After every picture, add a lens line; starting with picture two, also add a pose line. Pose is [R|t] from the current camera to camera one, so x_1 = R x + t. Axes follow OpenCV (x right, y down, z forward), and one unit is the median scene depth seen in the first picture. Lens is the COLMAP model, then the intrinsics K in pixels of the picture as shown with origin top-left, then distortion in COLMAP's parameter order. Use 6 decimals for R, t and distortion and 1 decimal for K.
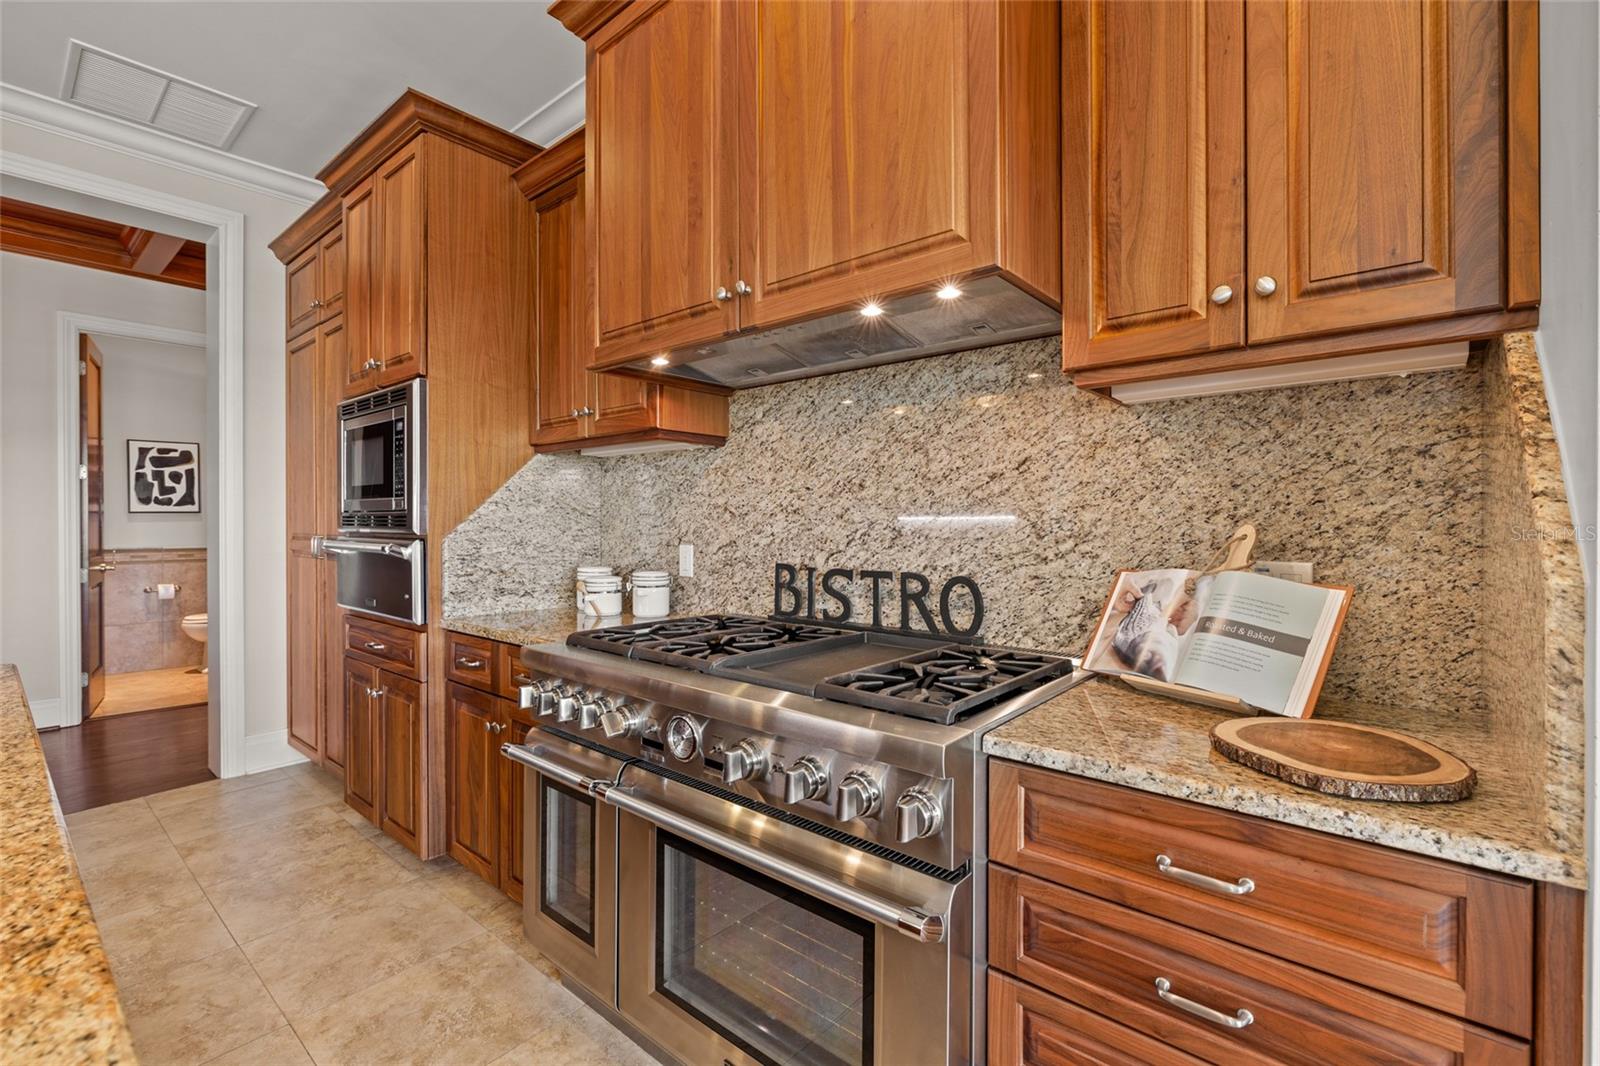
lens RADIAL K [[714.9, 0, 801.1], [0, 714.9, 528.5], [0, 0, 1]] dist [-0.001073, 0.000190]
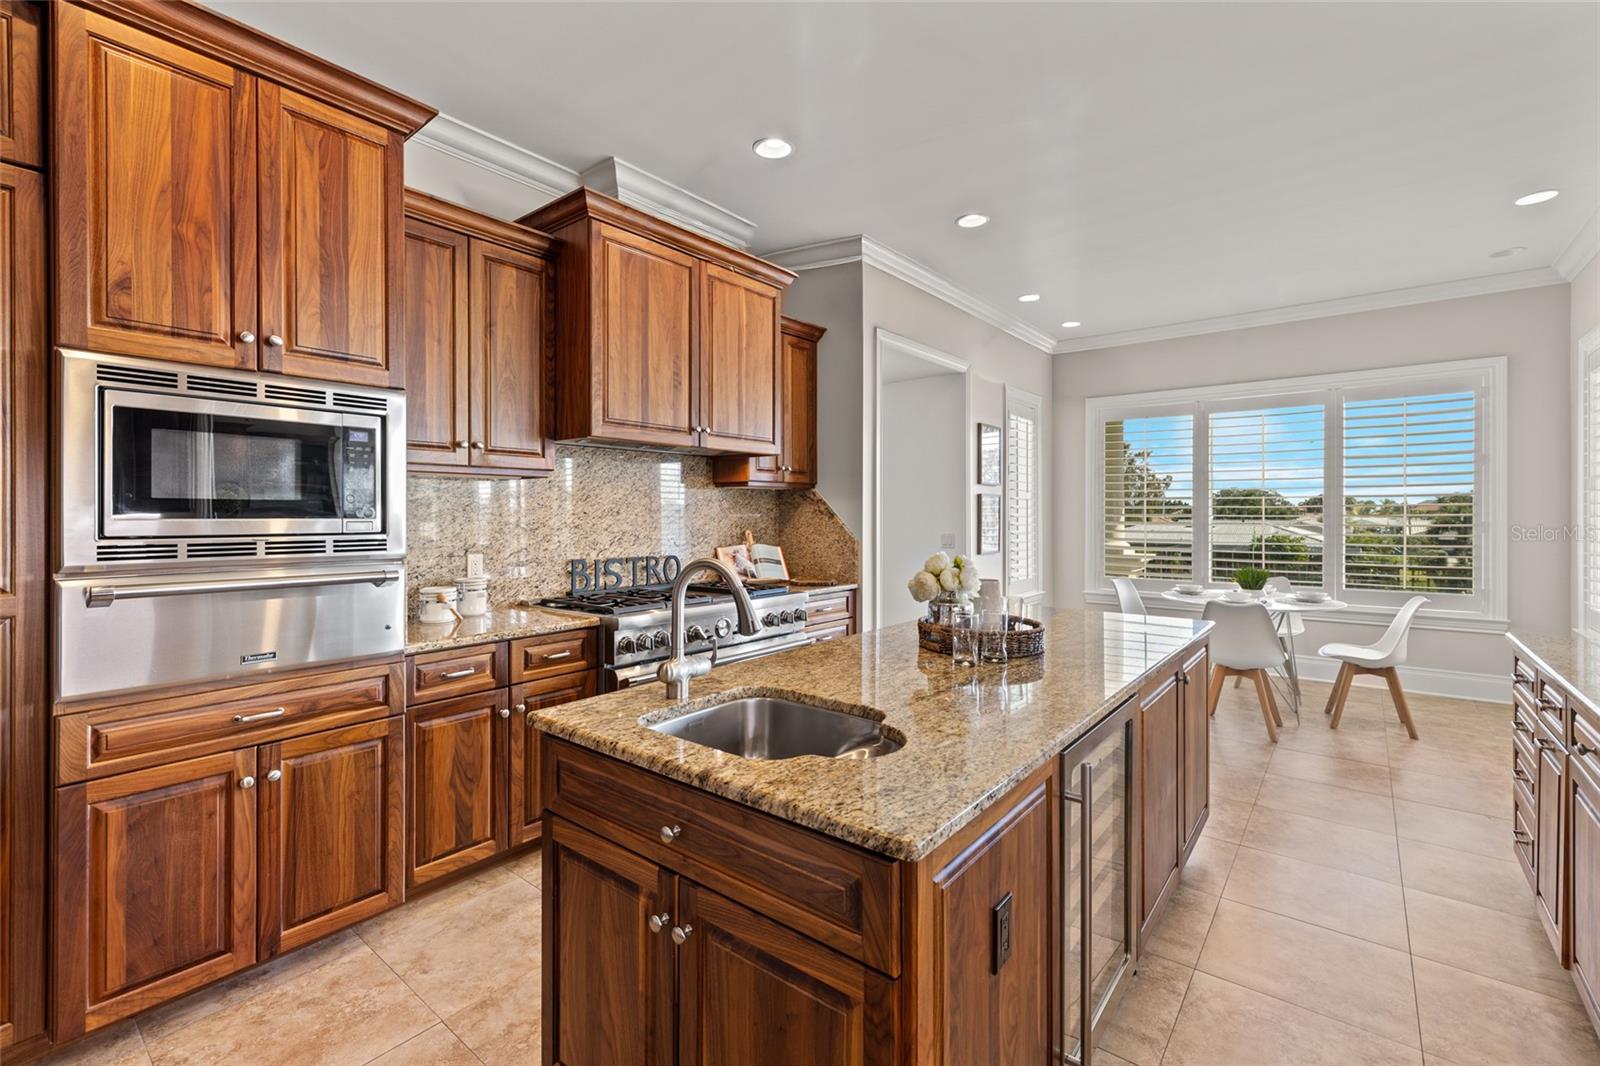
lens RADIAL K [[688.6, 0, 810.6], [0, 688.6, 510.0], [0, 0, 1]] dist [0.000949, -0.000317]
pose [[-0.034625, 0.002636, 0.999397, -1.712195], [0.004343, 0.999987, -0.002487, -0.060420], [-0.999391, 0.004254, -0.034636, 0.571664]]
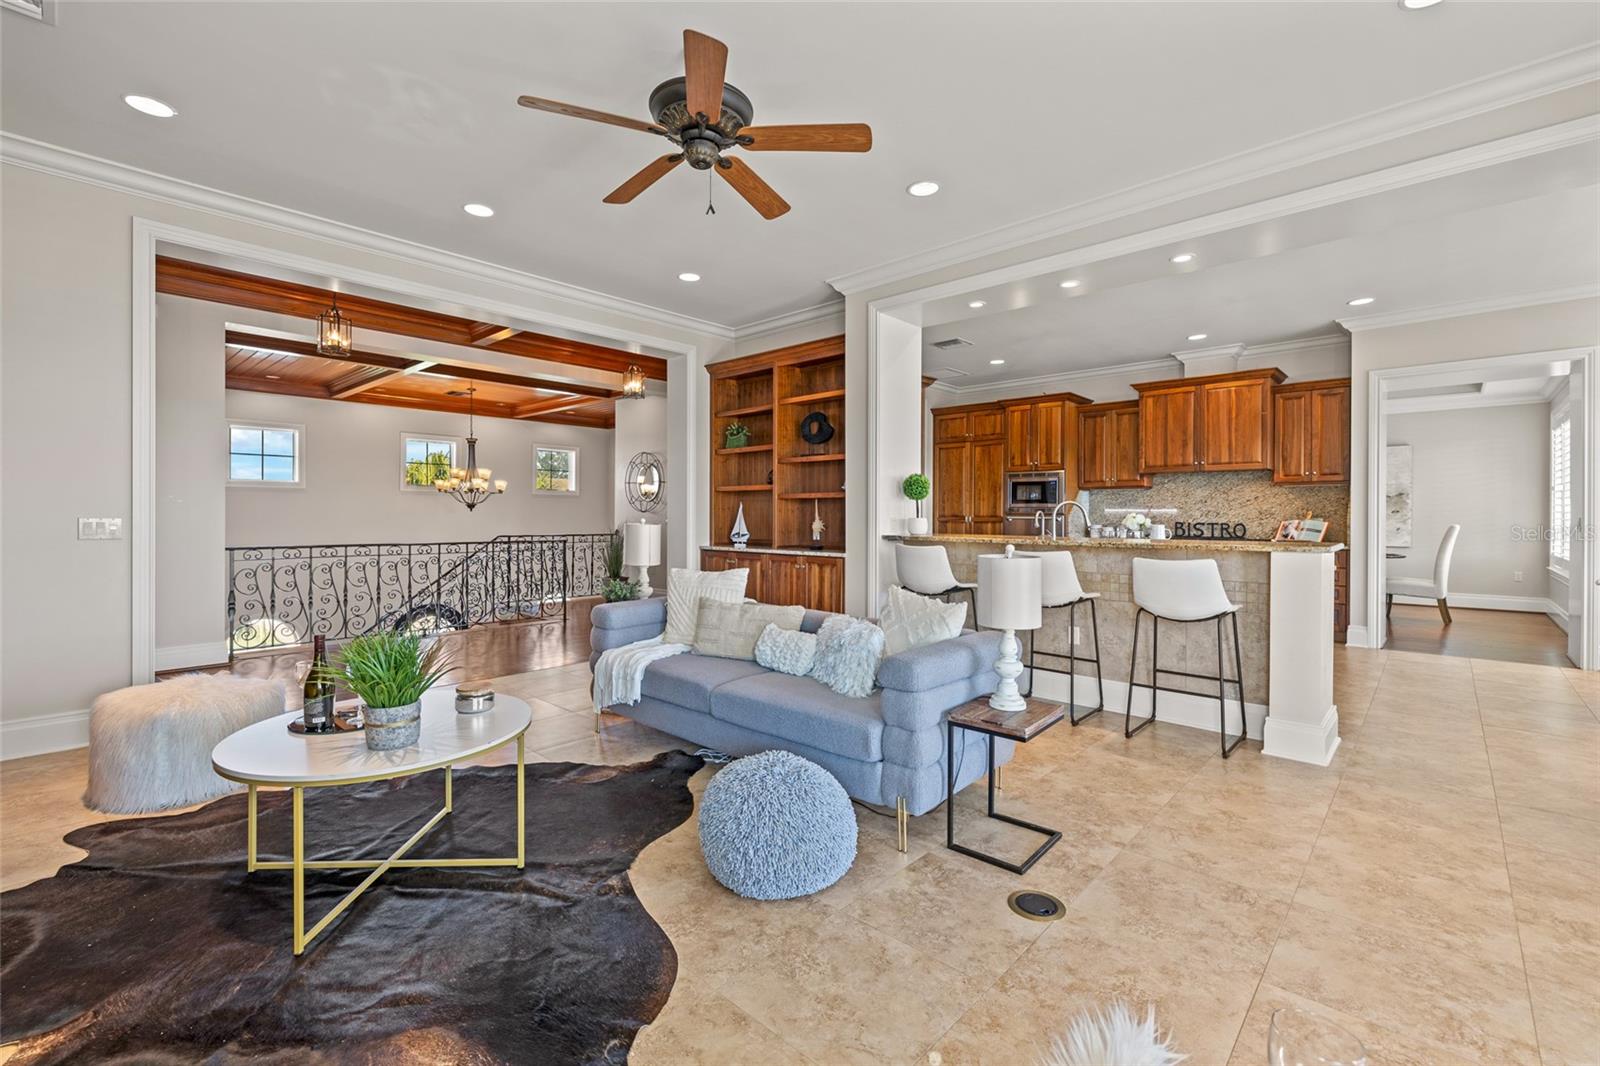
lens RADIAL K [[688.6, 0, 797.1], [0, 688.6, 522.4], [0, 0, 1]] dist [0.000949, -0.000317]
pose [[0.998663, 0.000142, -0.051694, -1.978391], [0.000167, 0.999982, 0.005985, 0.031110], [0.051694, -0.005985, 0.998645, -2.921824]]
